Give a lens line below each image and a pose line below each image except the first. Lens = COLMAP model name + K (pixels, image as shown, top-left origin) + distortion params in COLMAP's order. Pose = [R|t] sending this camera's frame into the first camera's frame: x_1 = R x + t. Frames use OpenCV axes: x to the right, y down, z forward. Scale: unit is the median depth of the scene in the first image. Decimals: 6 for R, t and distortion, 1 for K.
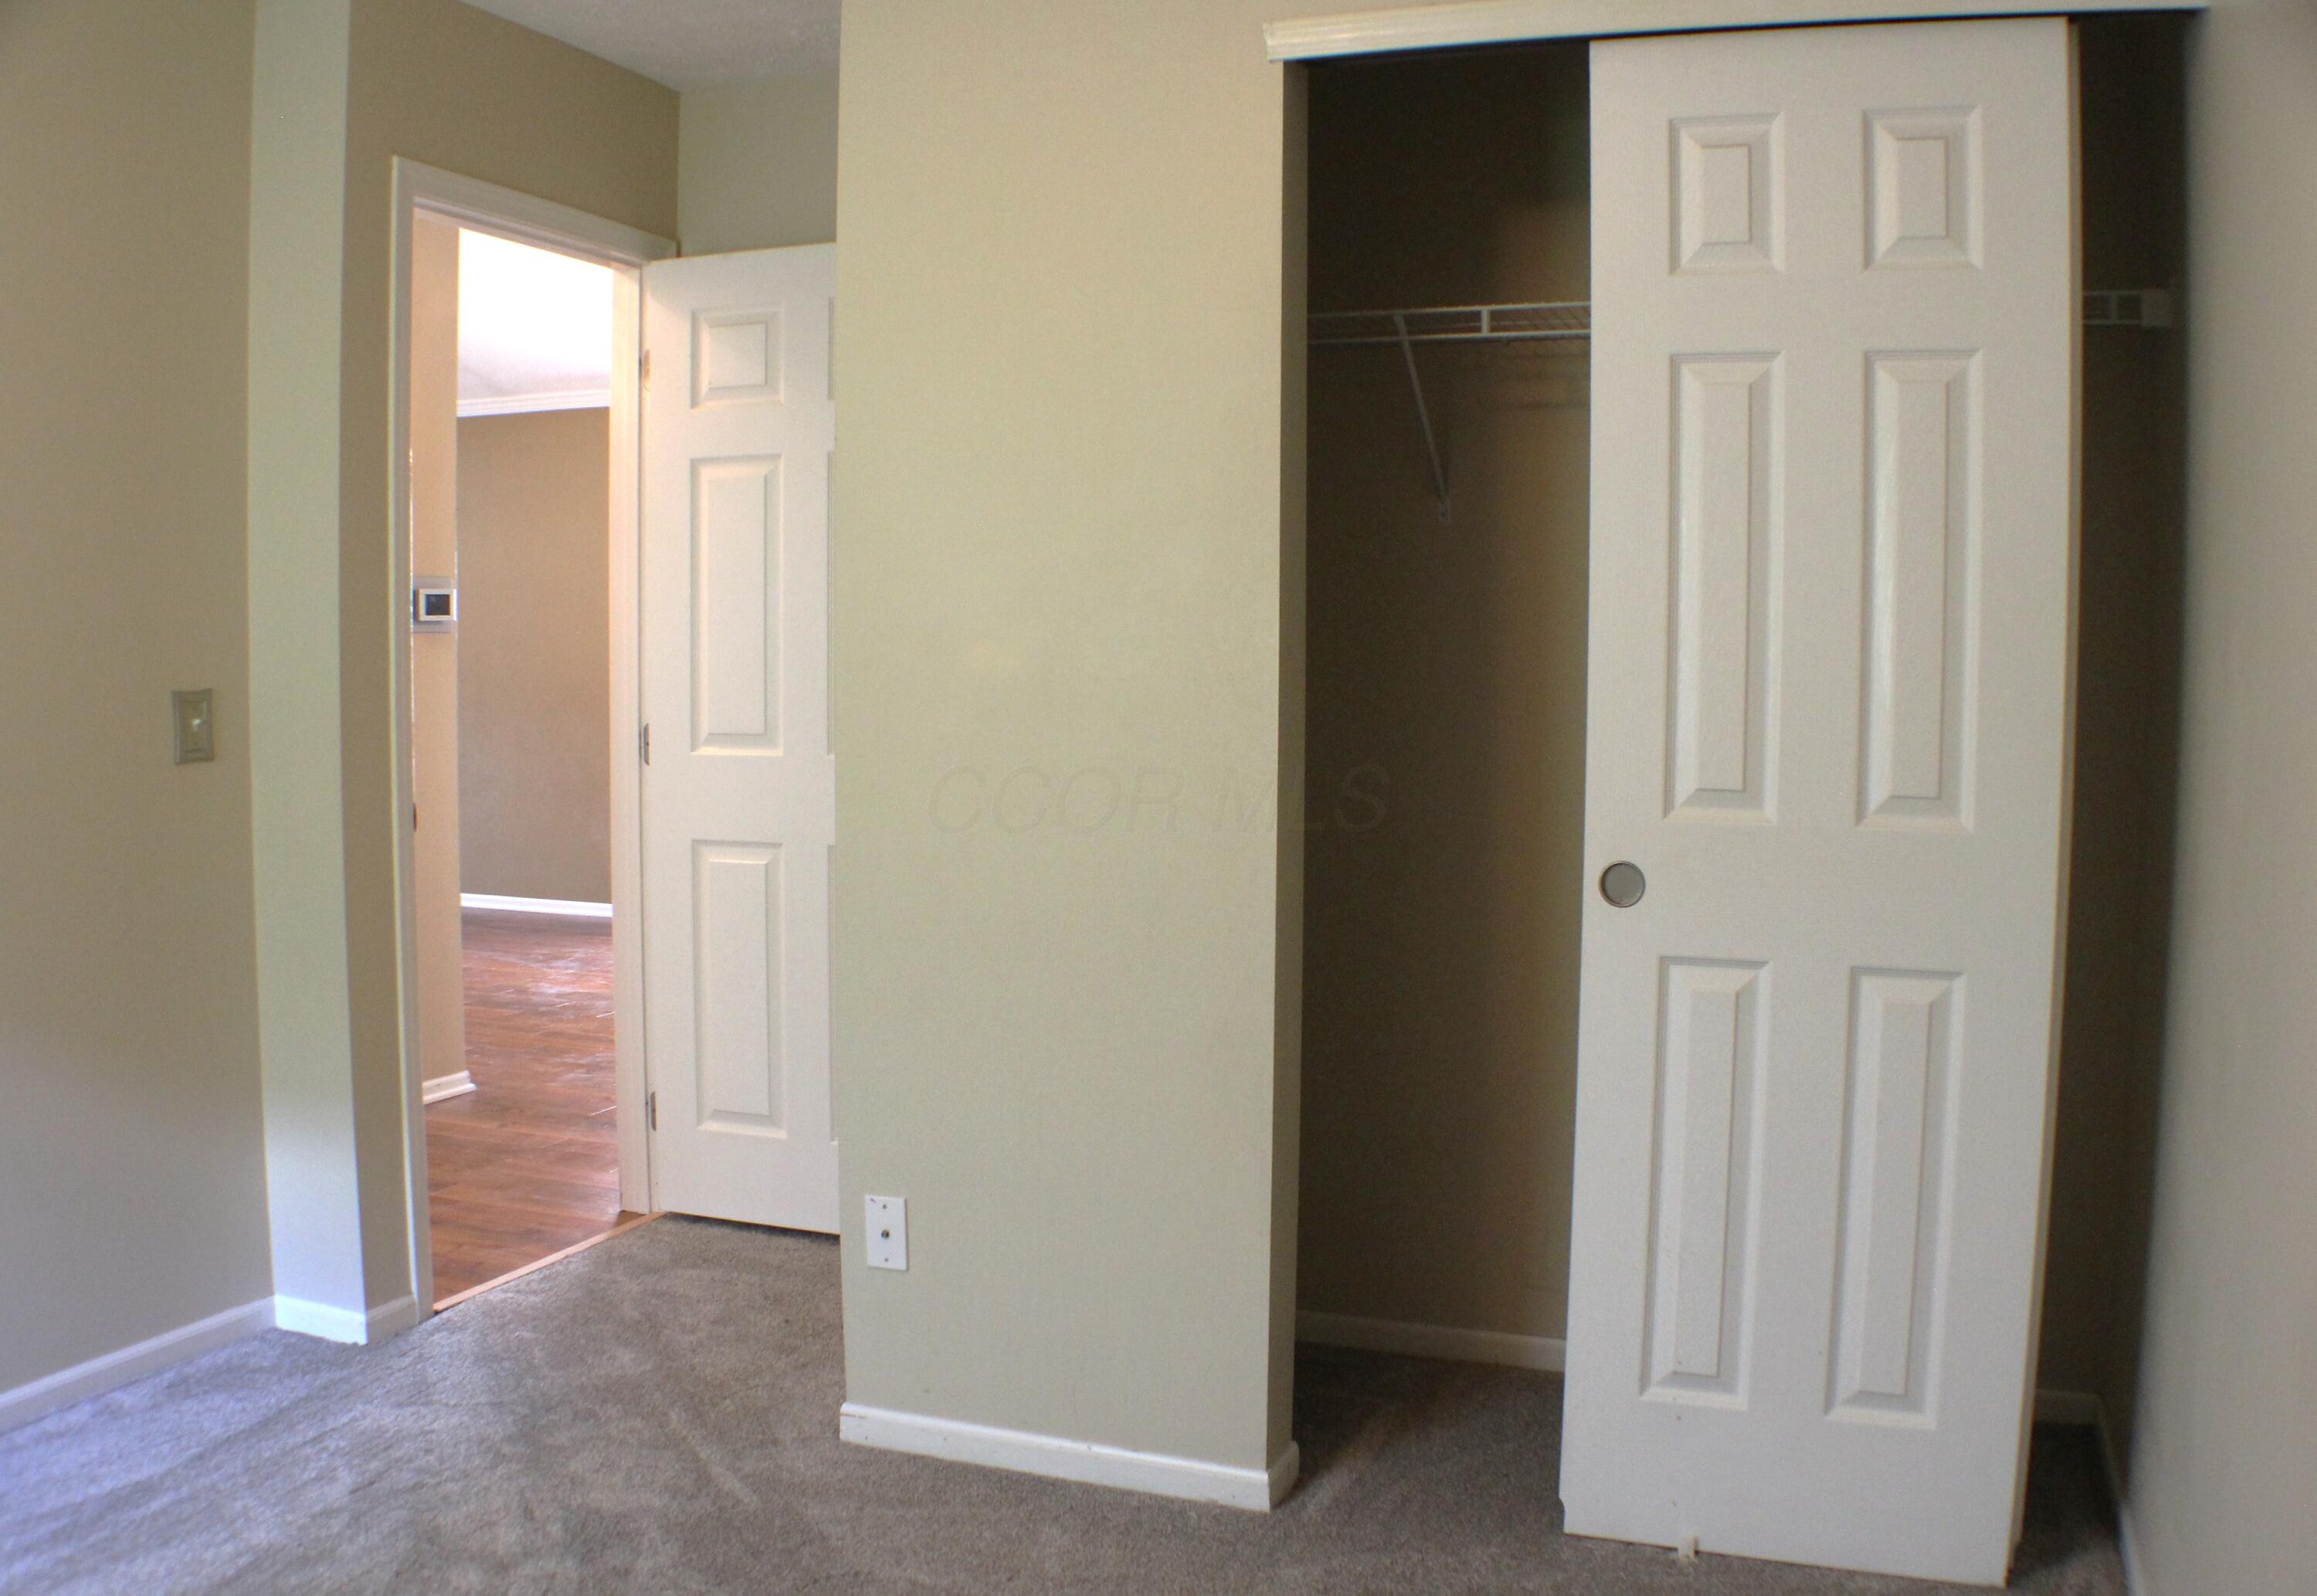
lens RADIAL K [[2022.2, 0, 1158.5], [0, 2022.2, 798.0], [0, 0, 1]] dist [-0.176534, -0.005118]
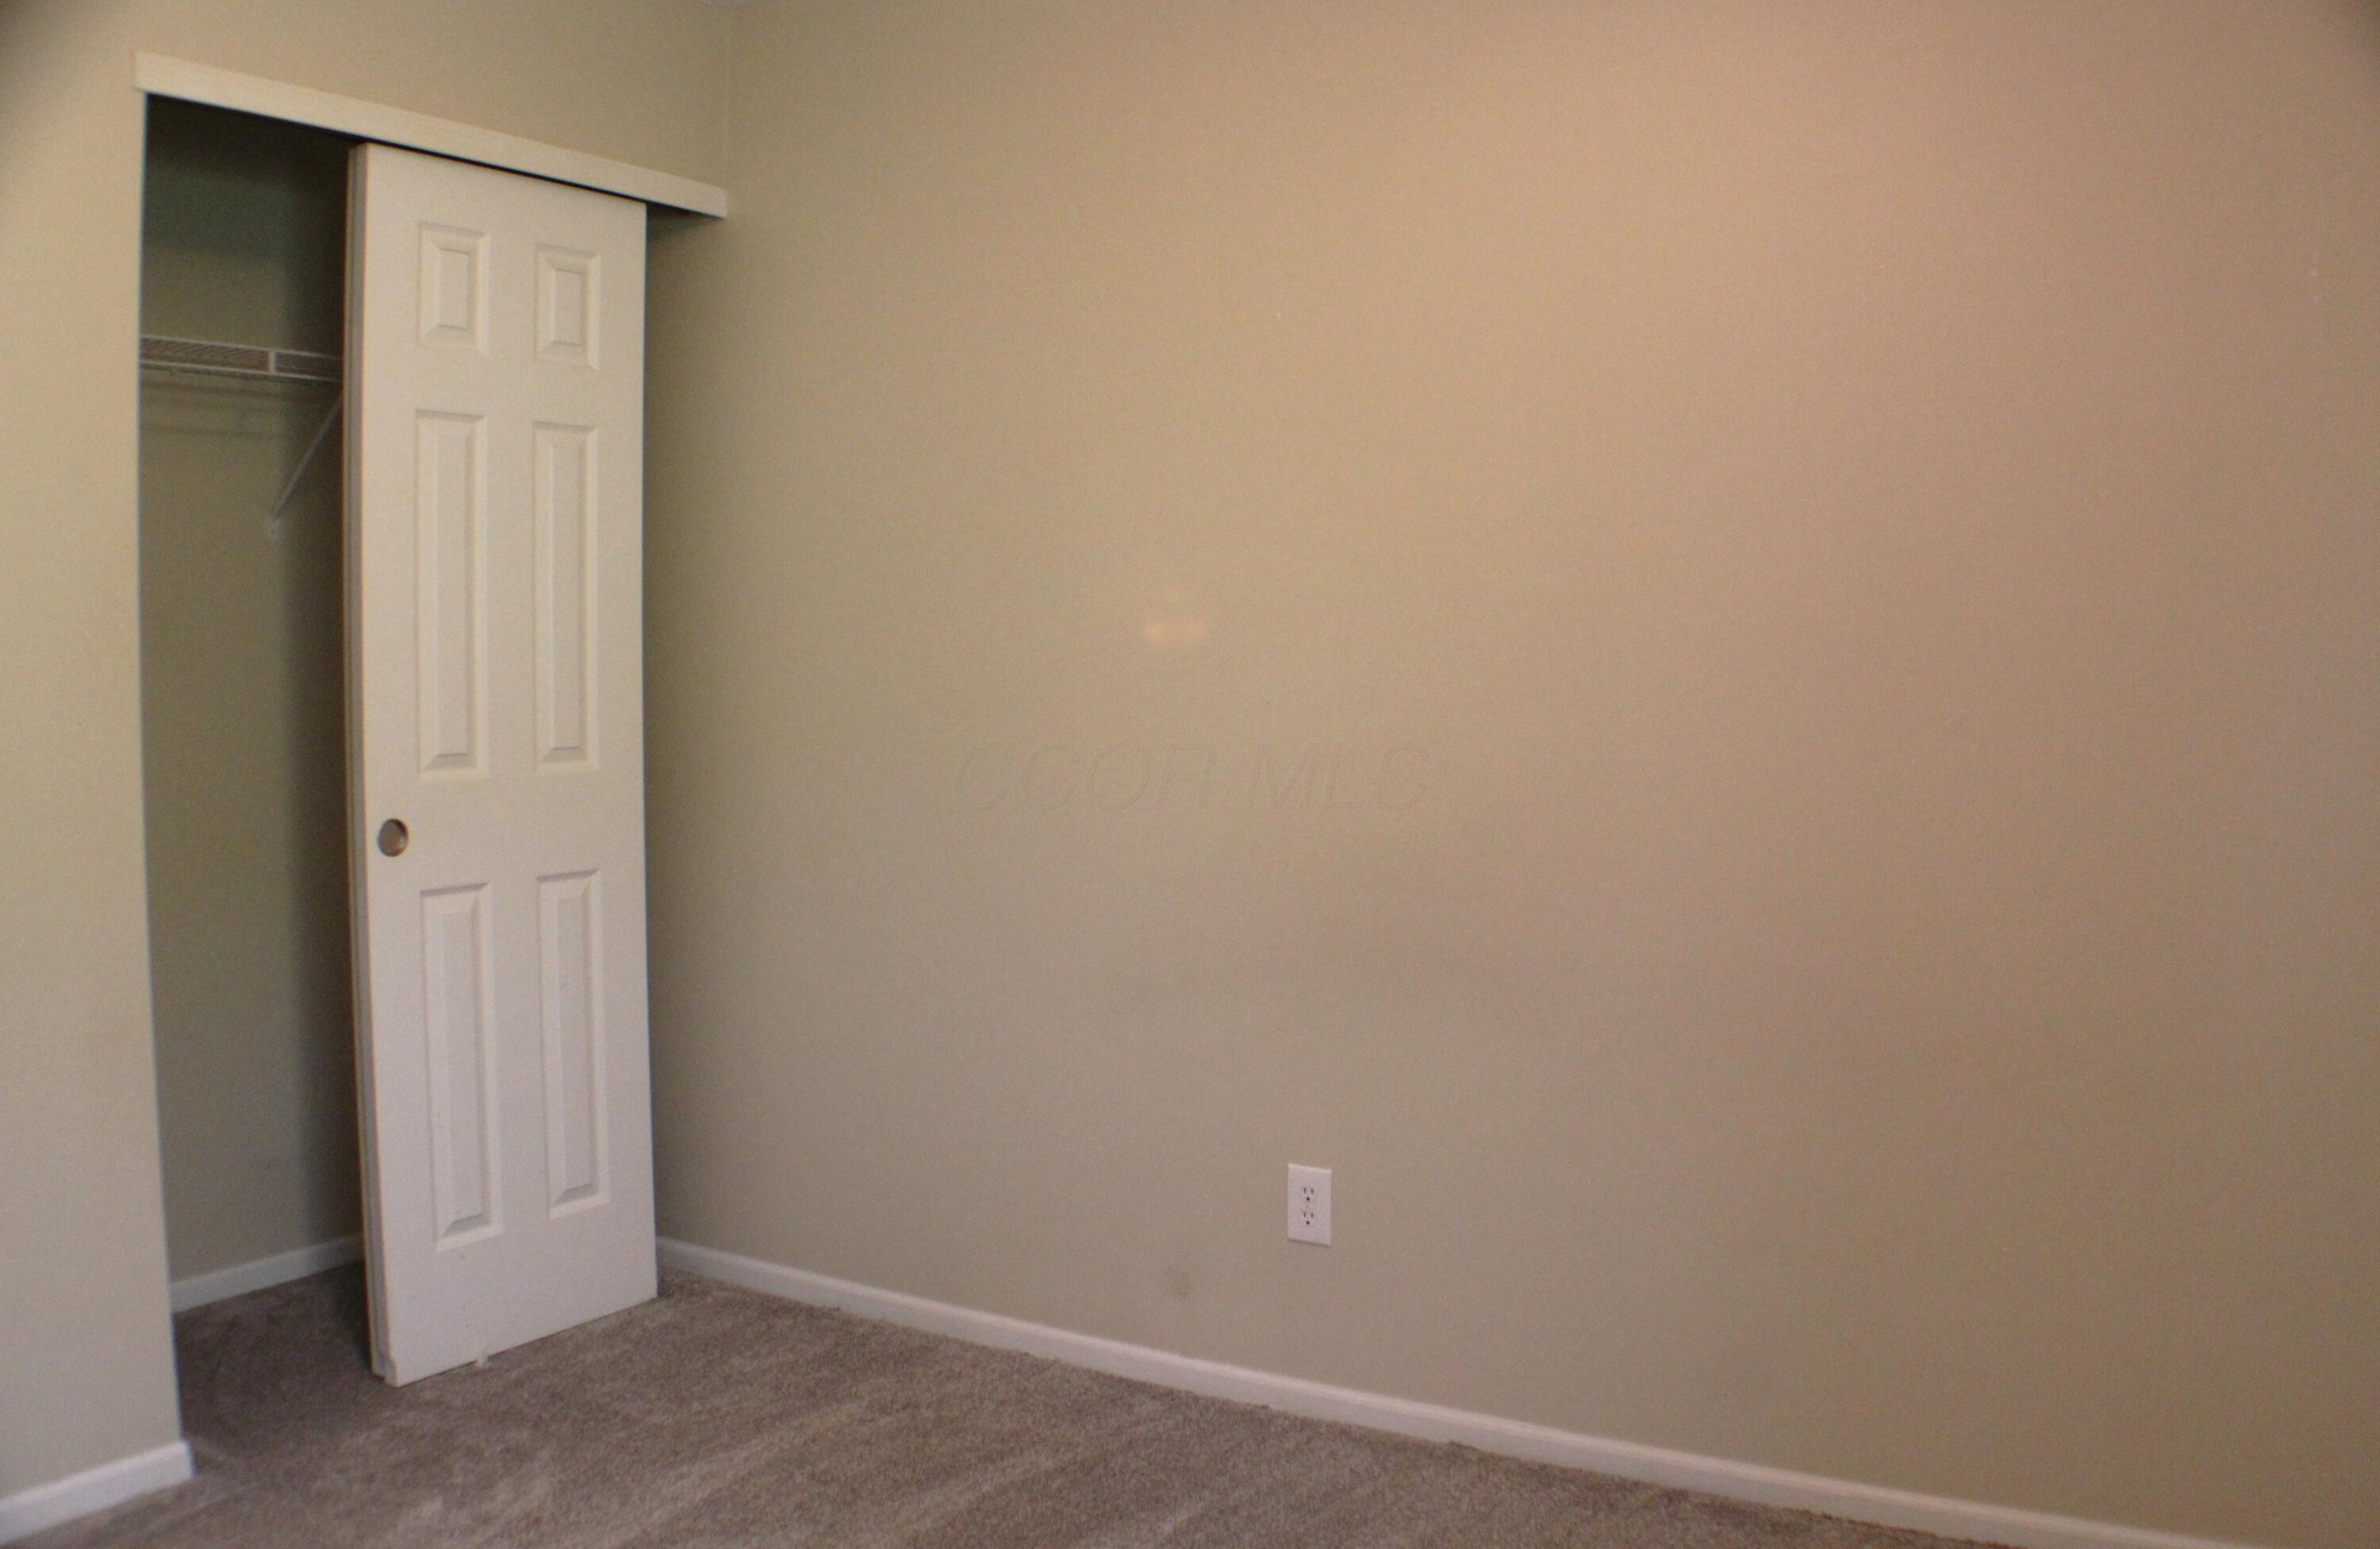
lens RADIAL K [[1983.5, 0, 1190.0], [0, 1983.5, 774.5], [0, 0, 1]] dist [-0.169654, 0.003737]
pose [[0.179632, -0.073077, 0.981016, -0.852939], [0.075661, 0.995309, 0.060287, -0.030121], [-0.980820, 0.063395, 0.184318, 0.308383]]
